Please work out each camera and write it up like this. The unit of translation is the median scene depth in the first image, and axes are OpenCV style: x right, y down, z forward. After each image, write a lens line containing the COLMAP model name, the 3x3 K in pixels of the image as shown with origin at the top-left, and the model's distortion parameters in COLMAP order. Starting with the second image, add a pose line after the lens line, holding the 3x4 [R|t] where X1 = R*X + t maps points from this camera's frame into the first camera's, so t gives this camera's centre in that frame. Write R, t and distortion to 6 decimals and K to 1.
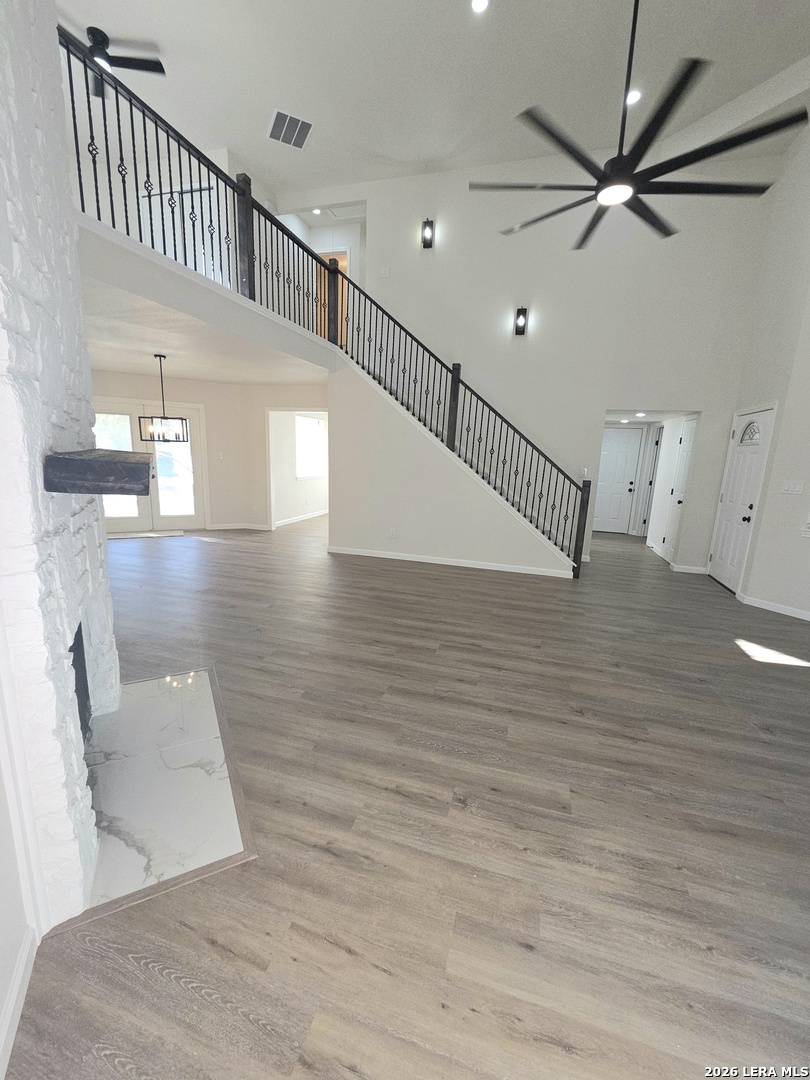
lens RADIAL K [[437.6, 0, 405.0], [0, 437.6, 540.0], [0, 0, 1]] dist [-0.001699, -0.000180]
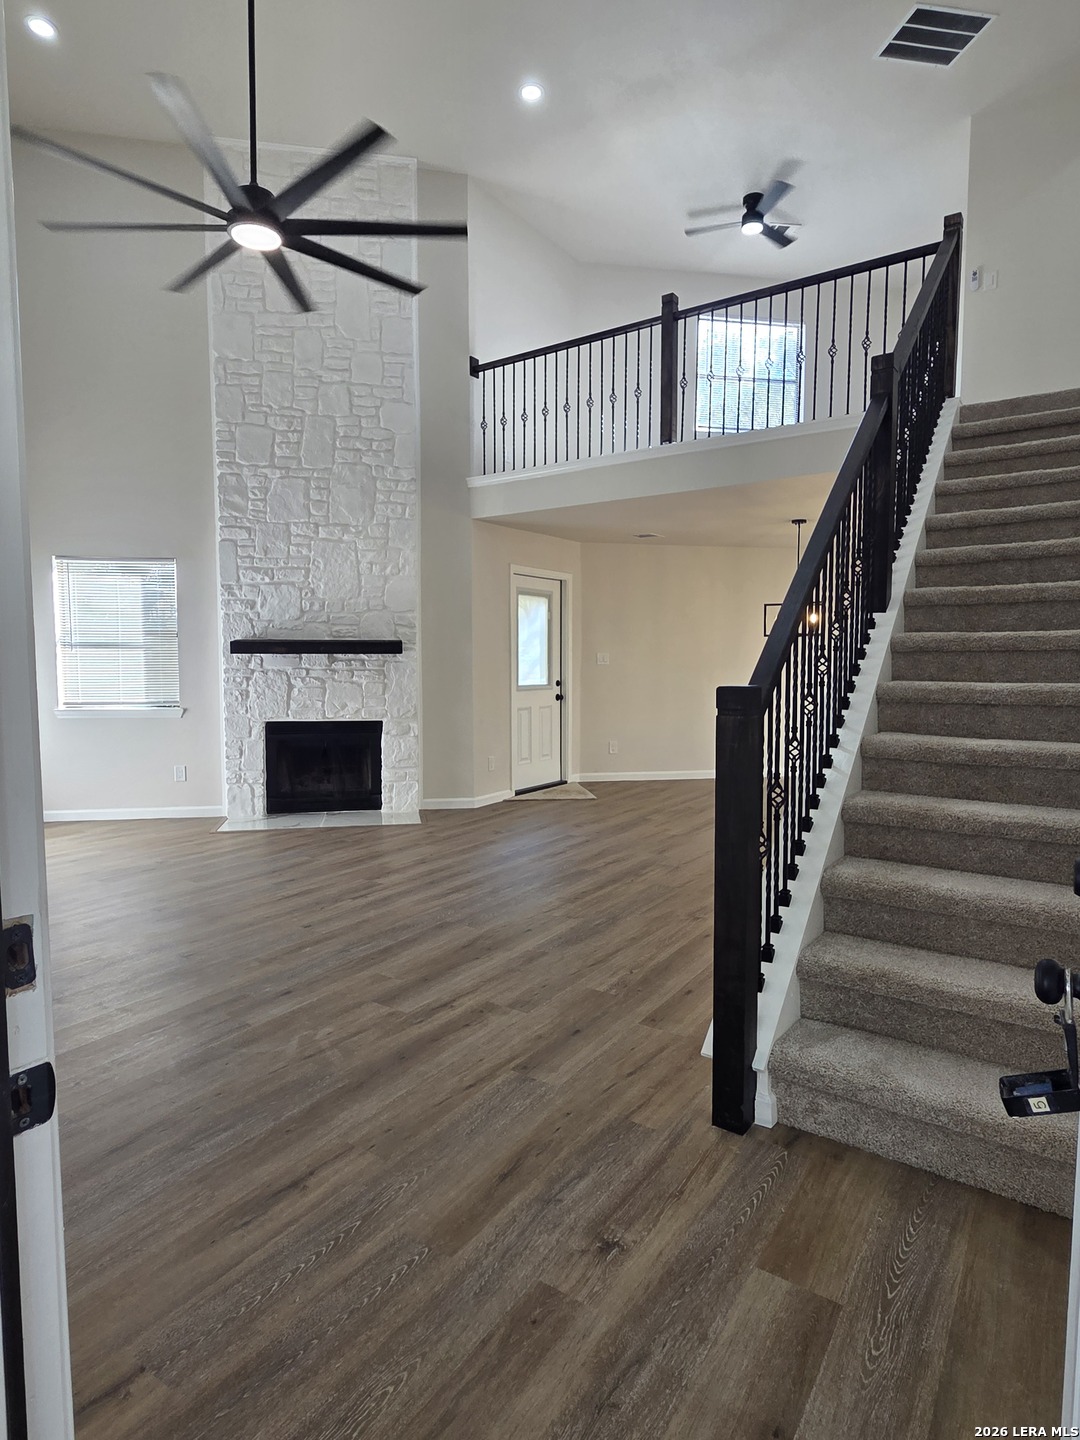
lens RADIAL K [[796.1, 0, 540.0], [0, 796.1, 720.0], [0, 0, 1]] dist [0.000655, 0.000230]
pose [[-0.289575, 0.031857, -0.956625, 1.087077], [-0.208139, 0.973434, 0.095421, -0.176693], [0.934251, 0.226743, -0.275252, 1.337826]]
